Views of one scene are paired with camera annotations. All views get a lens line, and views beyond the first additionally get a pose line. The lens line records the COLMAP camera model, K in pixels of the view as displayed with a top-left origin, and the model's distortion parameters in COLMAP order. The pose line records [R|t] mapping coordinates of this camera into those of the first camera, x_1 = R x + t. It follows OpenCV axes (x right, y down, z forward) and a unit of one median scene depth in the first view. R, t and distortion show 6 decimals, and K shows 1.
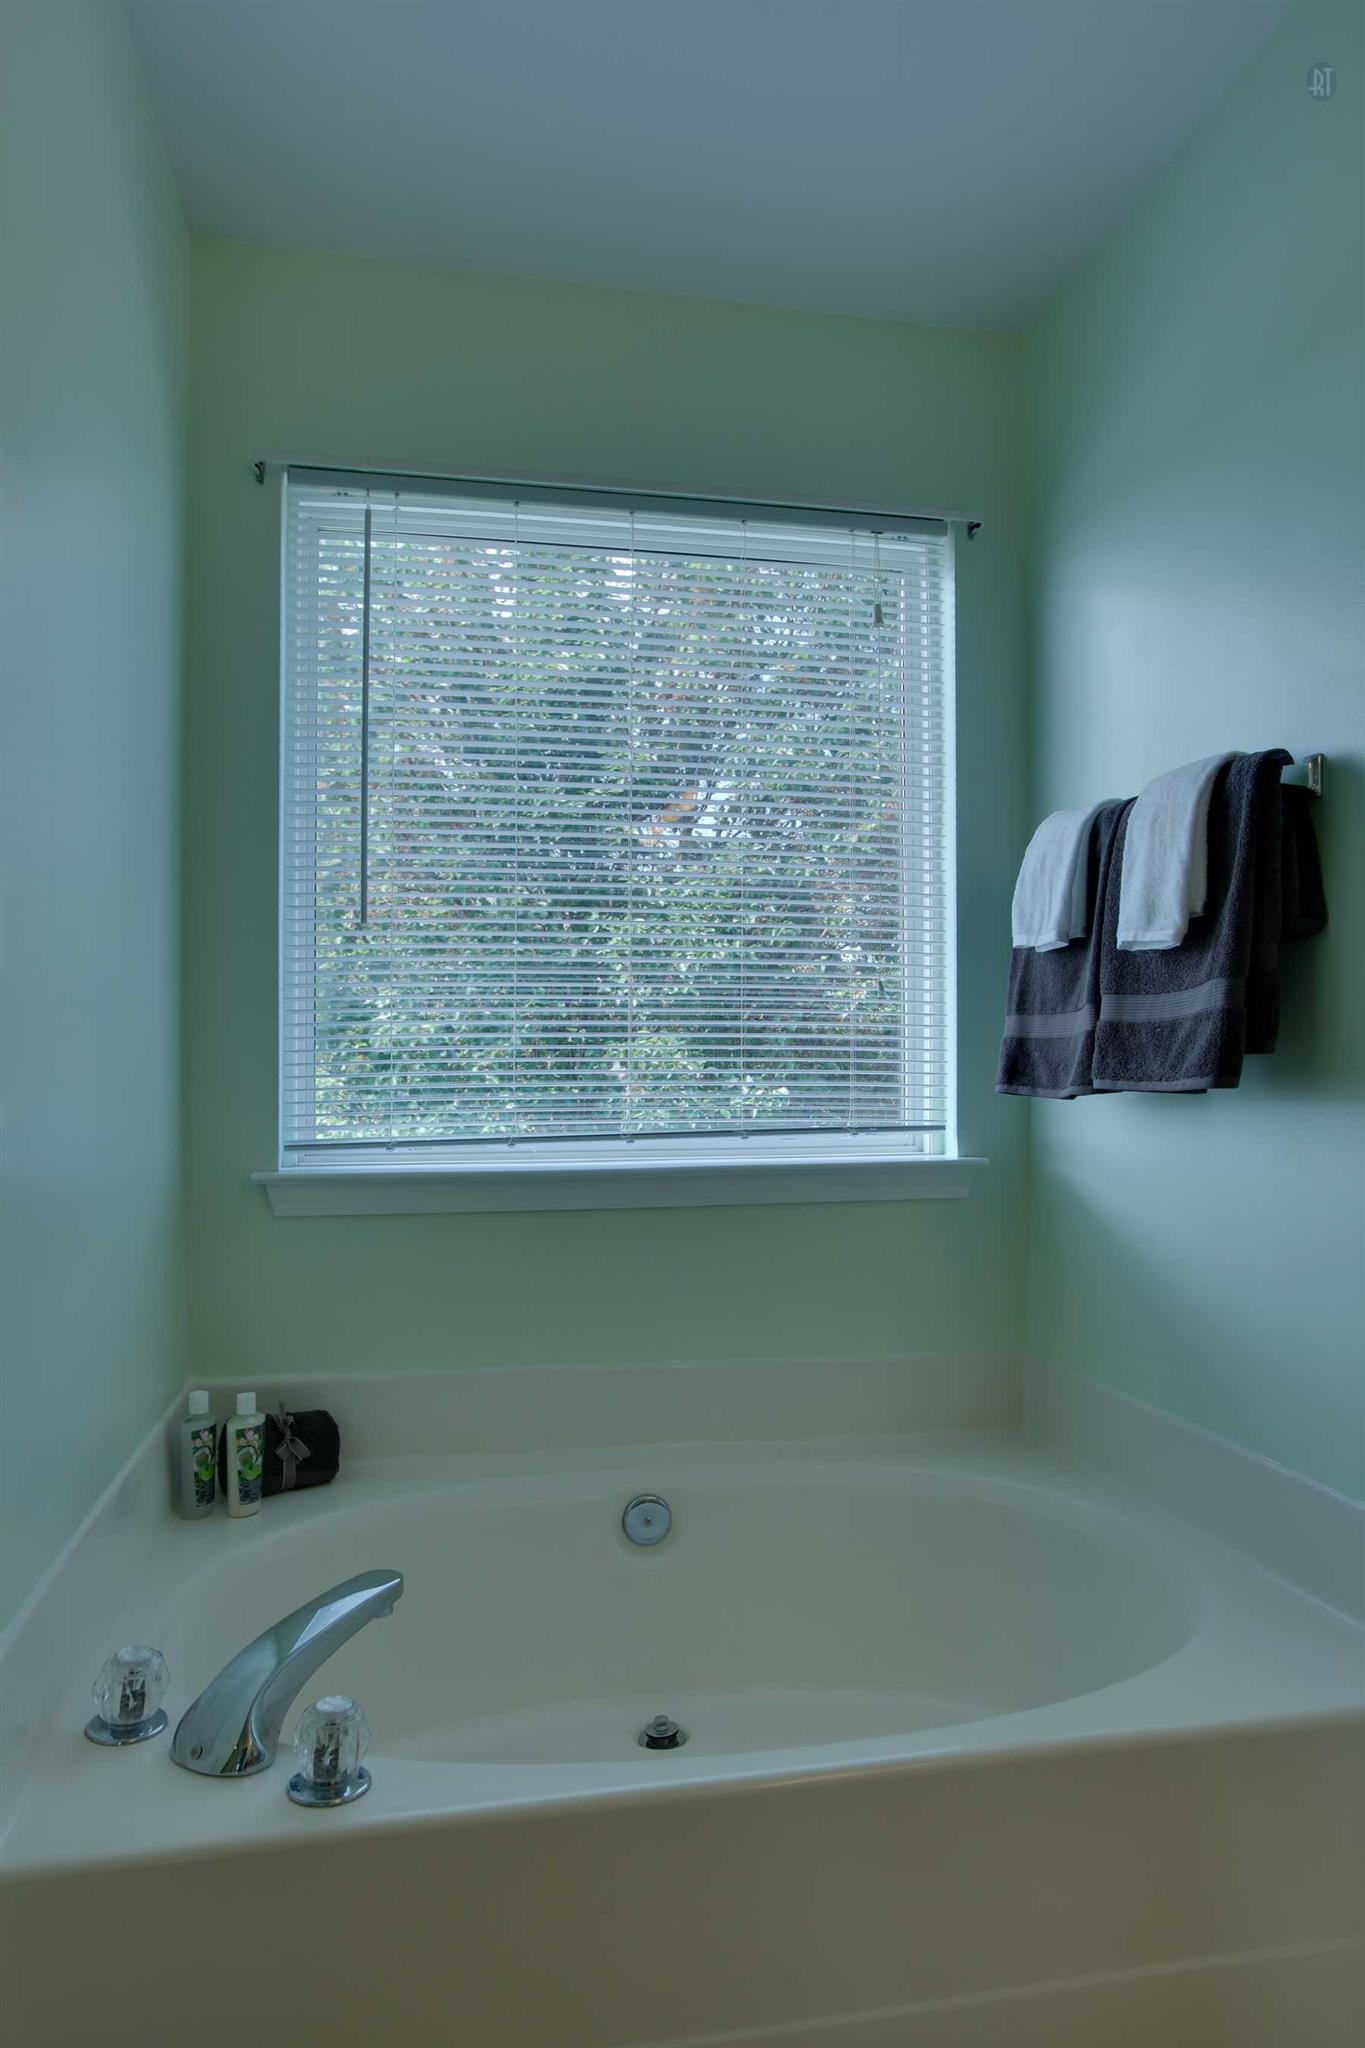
lens RADIAL K [[1057.0, 0, 675.6], [0, 1057.0, 1043.2], [0, 0, 1]] dist [-0.005587, -0.000359]
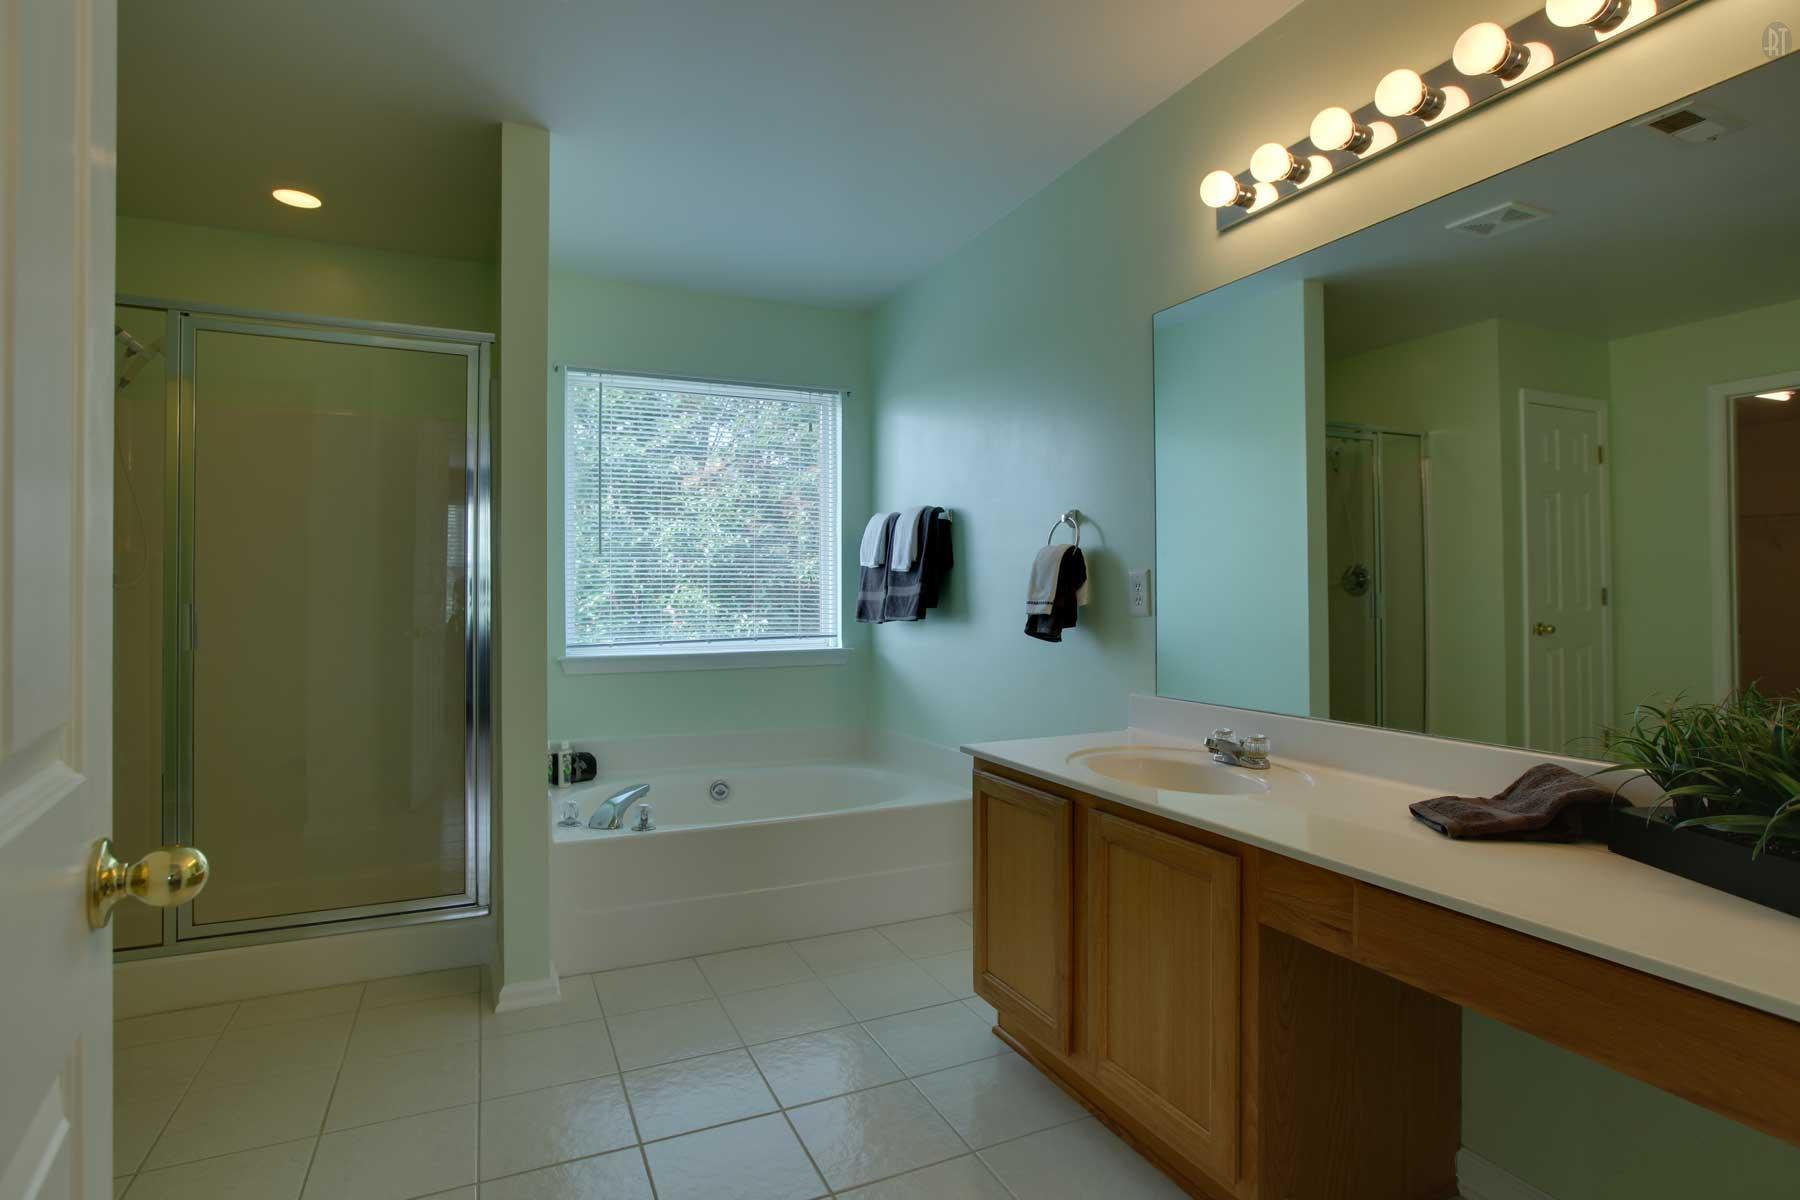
lens RADIAL K [[929.0, 0, 895.2], [0, 929.0, 599.7], [0, 0, 1]] dist [-0.005587, -0.000359]
pose [[0.967510, -0.003648, 0.252806, -0.180772], [-0.001956, 0.999758, 0.021913, -0.057843], [-0.252824, -0.021696, 0.967269, -1.254404]]
